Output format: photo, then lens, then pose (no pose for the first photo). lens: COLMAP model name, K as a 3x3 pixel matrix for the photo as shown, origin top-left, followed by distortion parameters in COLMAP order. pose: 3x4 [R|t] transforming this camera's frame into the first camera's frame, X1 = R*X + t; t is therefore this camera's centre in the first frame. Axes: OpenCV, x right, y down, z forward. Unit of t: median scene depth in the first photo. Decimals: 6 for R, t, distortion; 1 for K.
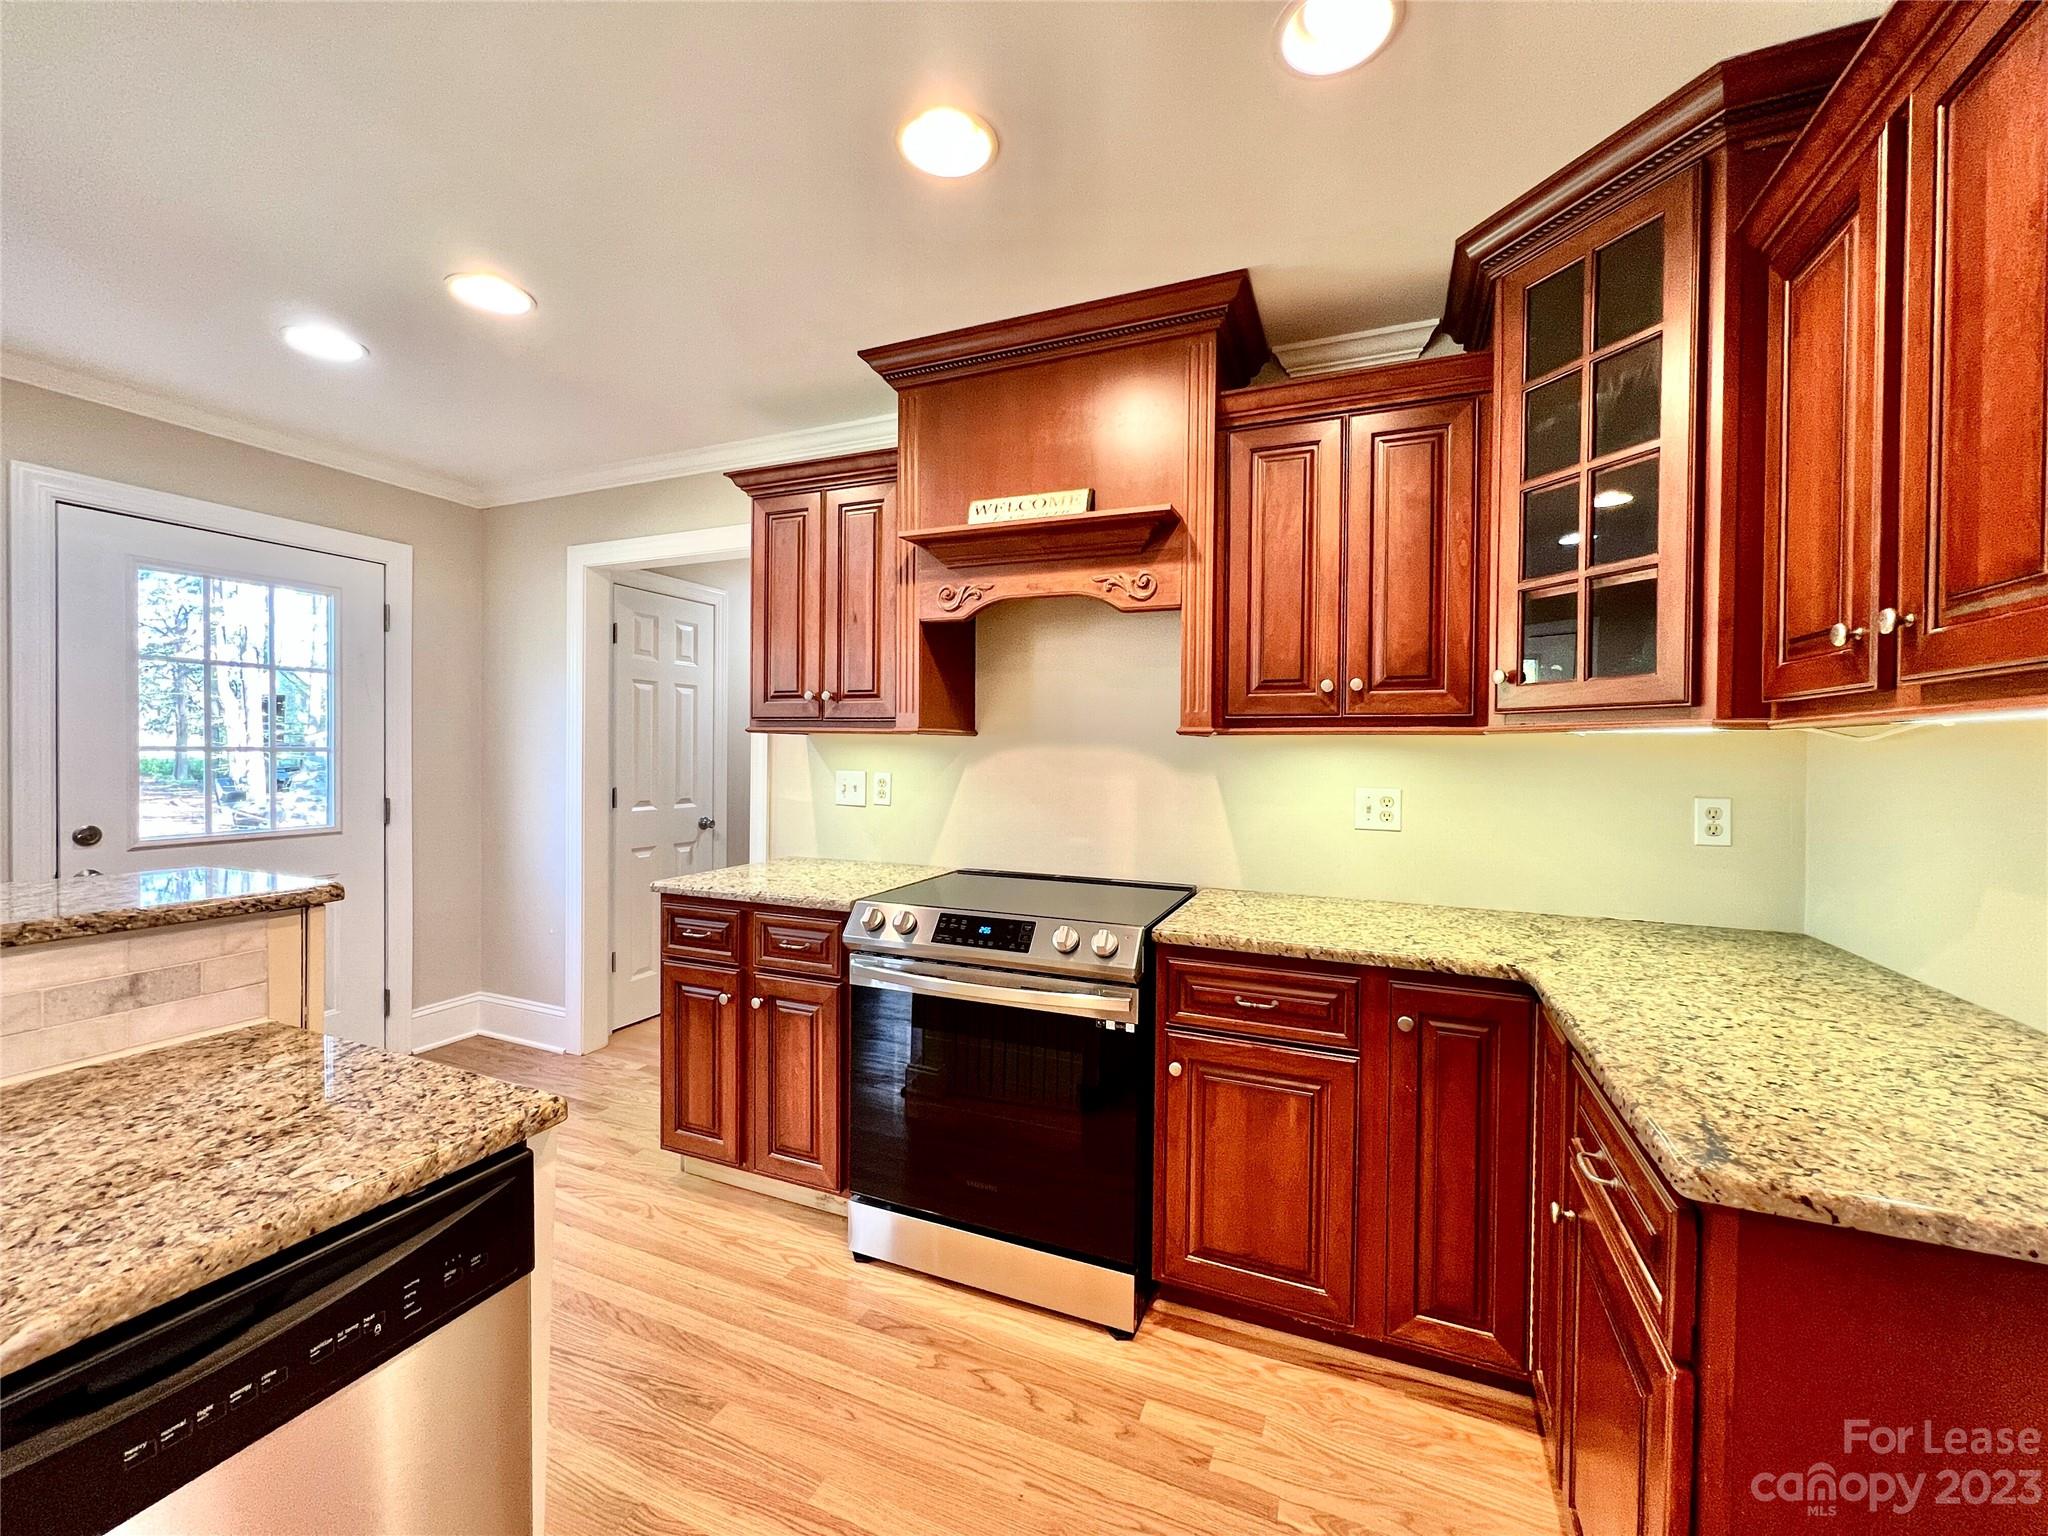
lens RADIAL K [[821.2, 0, 1022.2], [0, 821.2, 760.5], [0, 0, 1]] dist [-0.000641, 0.000361]
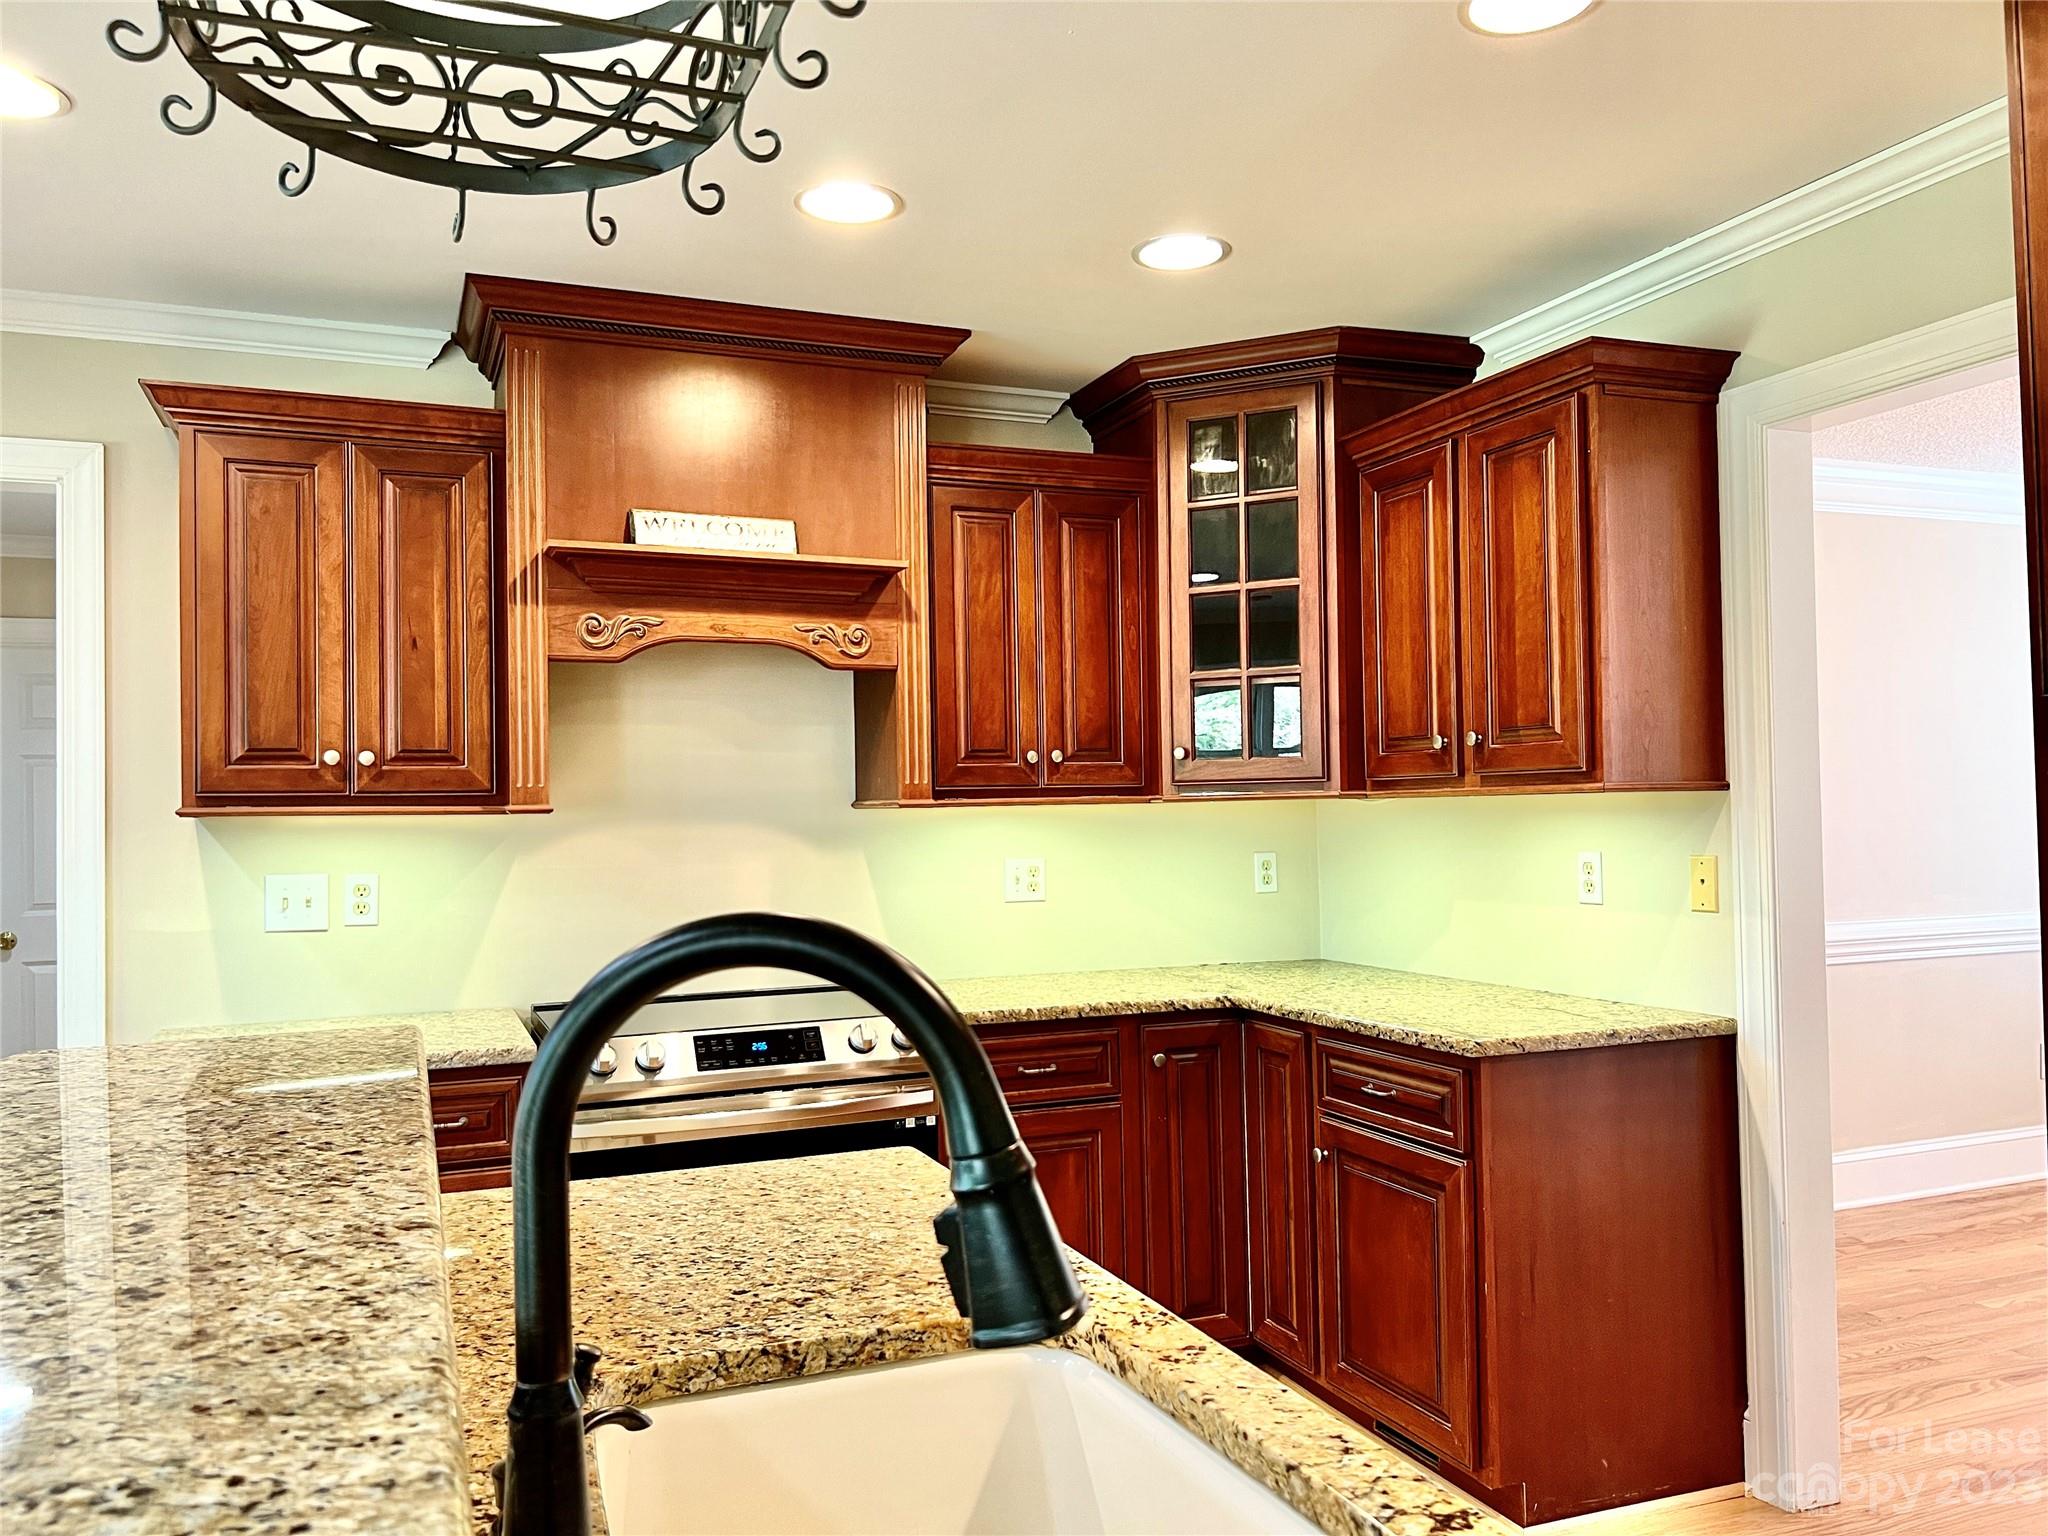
lens RADIAL K [[1534.6, 0, 1020.2], [0, 1534.6, 792.6], [0, 0, 1]] dist [0.082715, -0.119711]
pose [[0.703637, -0.014131, 0.710419, -0.972872], [0.033457, 0.999352, -0.013260, -0.022864], [-0.709771, 0.033099, 0.703654, -0.308892]]
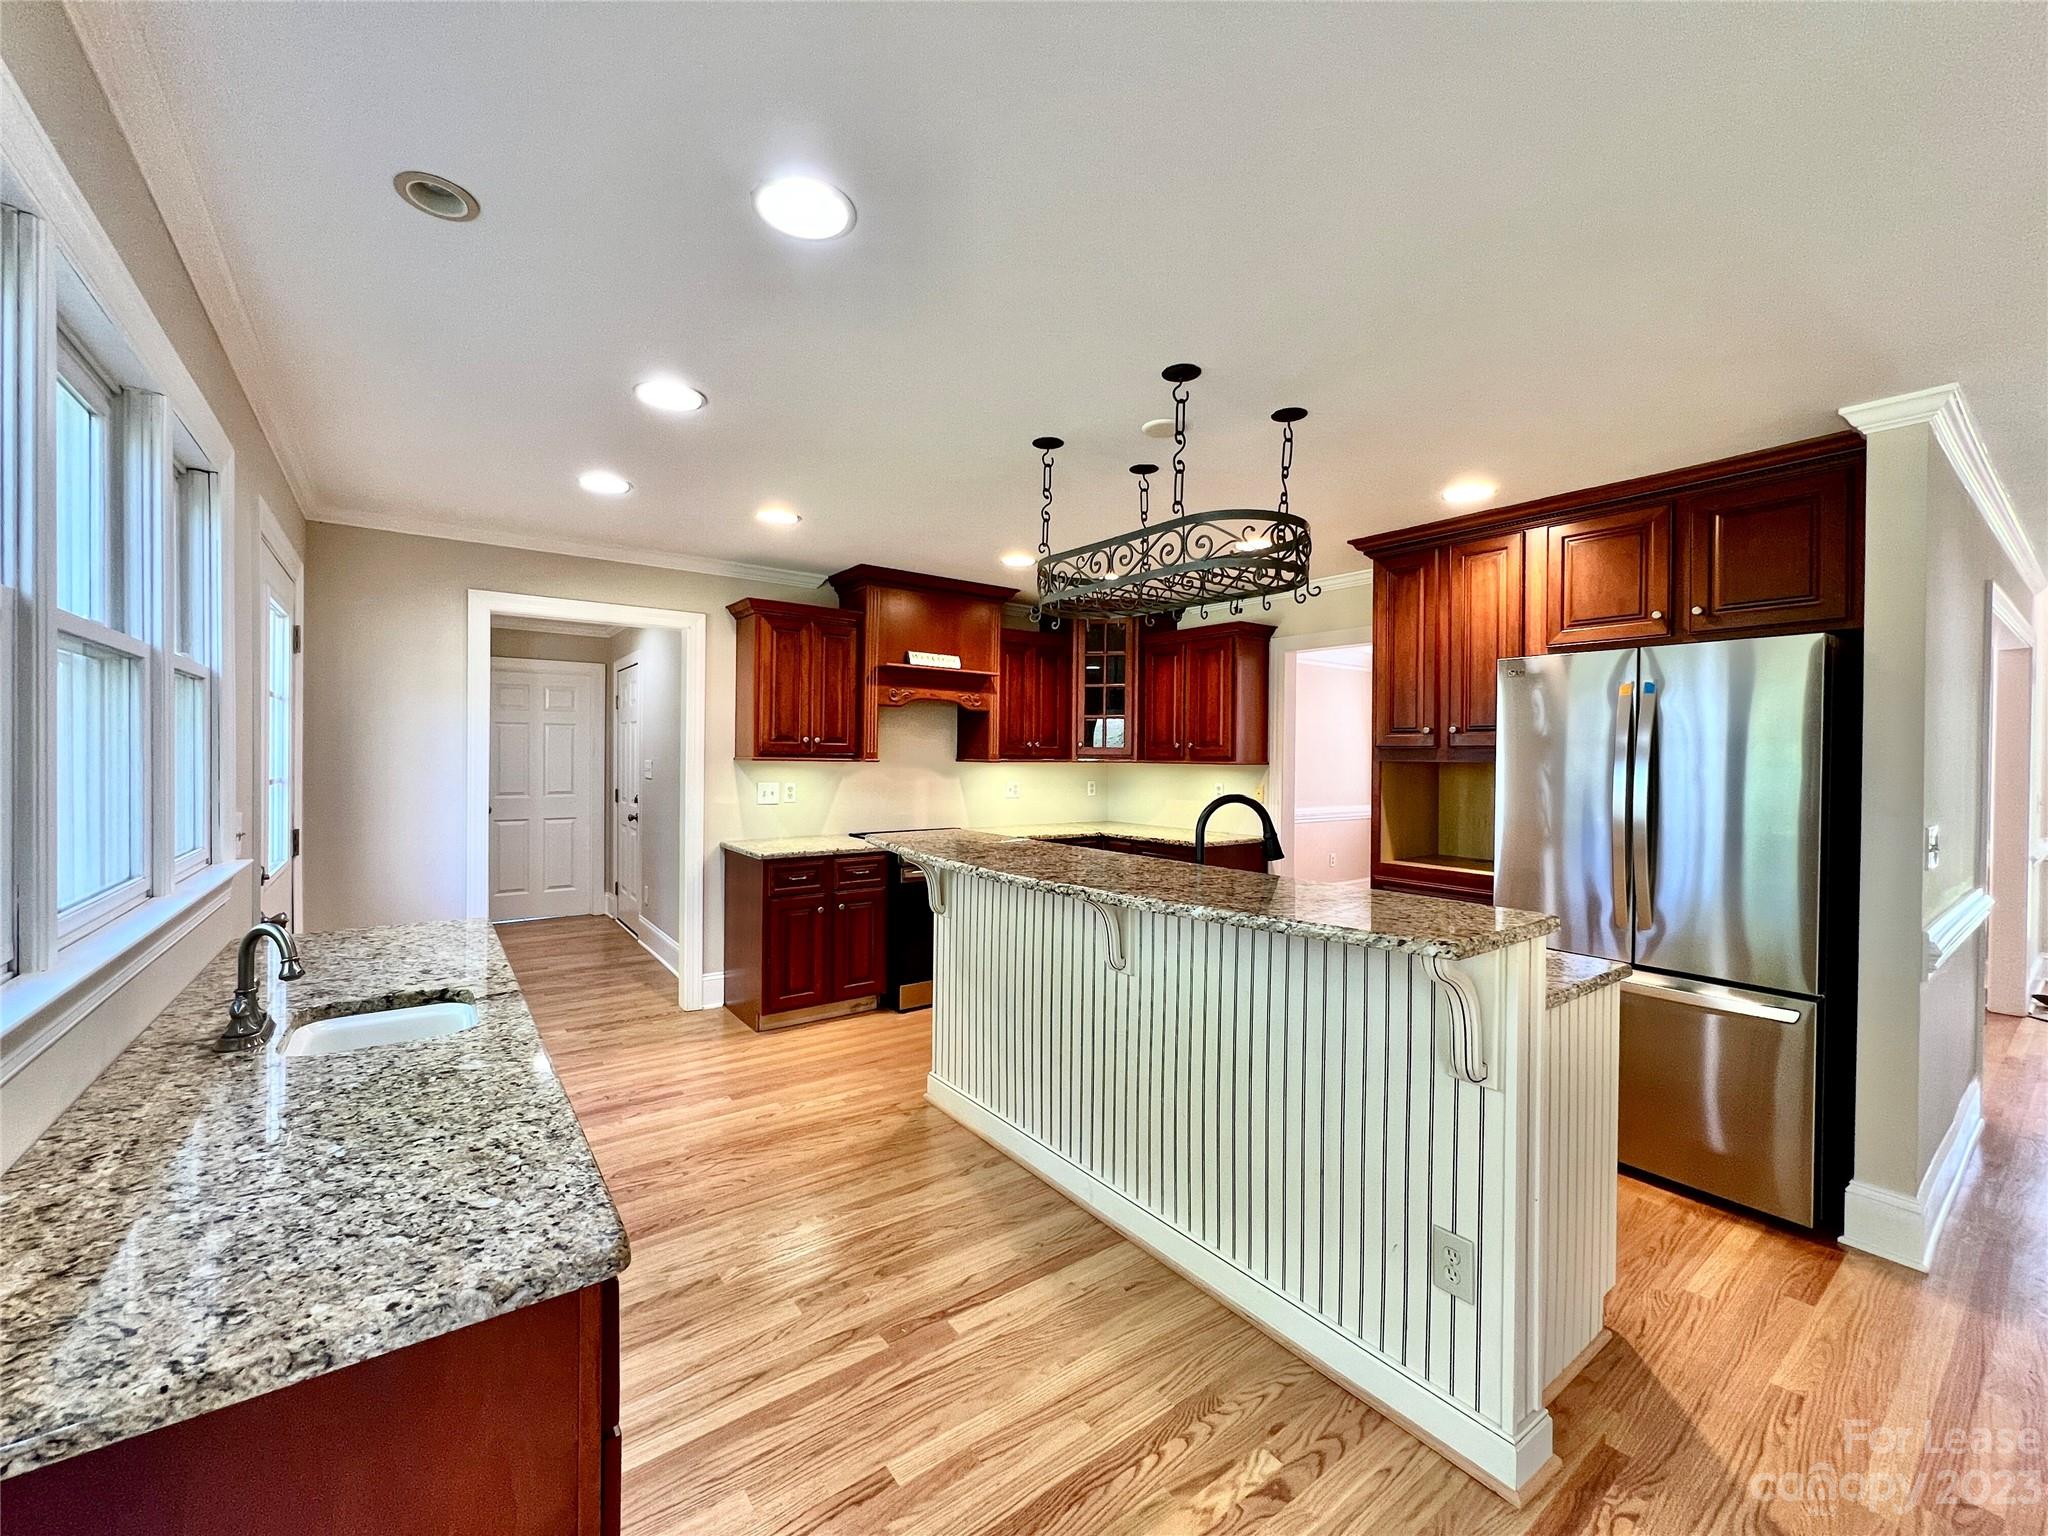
lens RADIAL K [[821.2, 0, 1022.2], [0, 821.2, 760.5], [0, 0, 1]] dist [-0.000641, 0.000361]
pose [[0.501029, -0.012549, 0.865339, -2.002933], [0.004968, 0.999920, 0.011624, -0.069487], [-0.865416, -0.001525, 0.501051, -0.343971]]
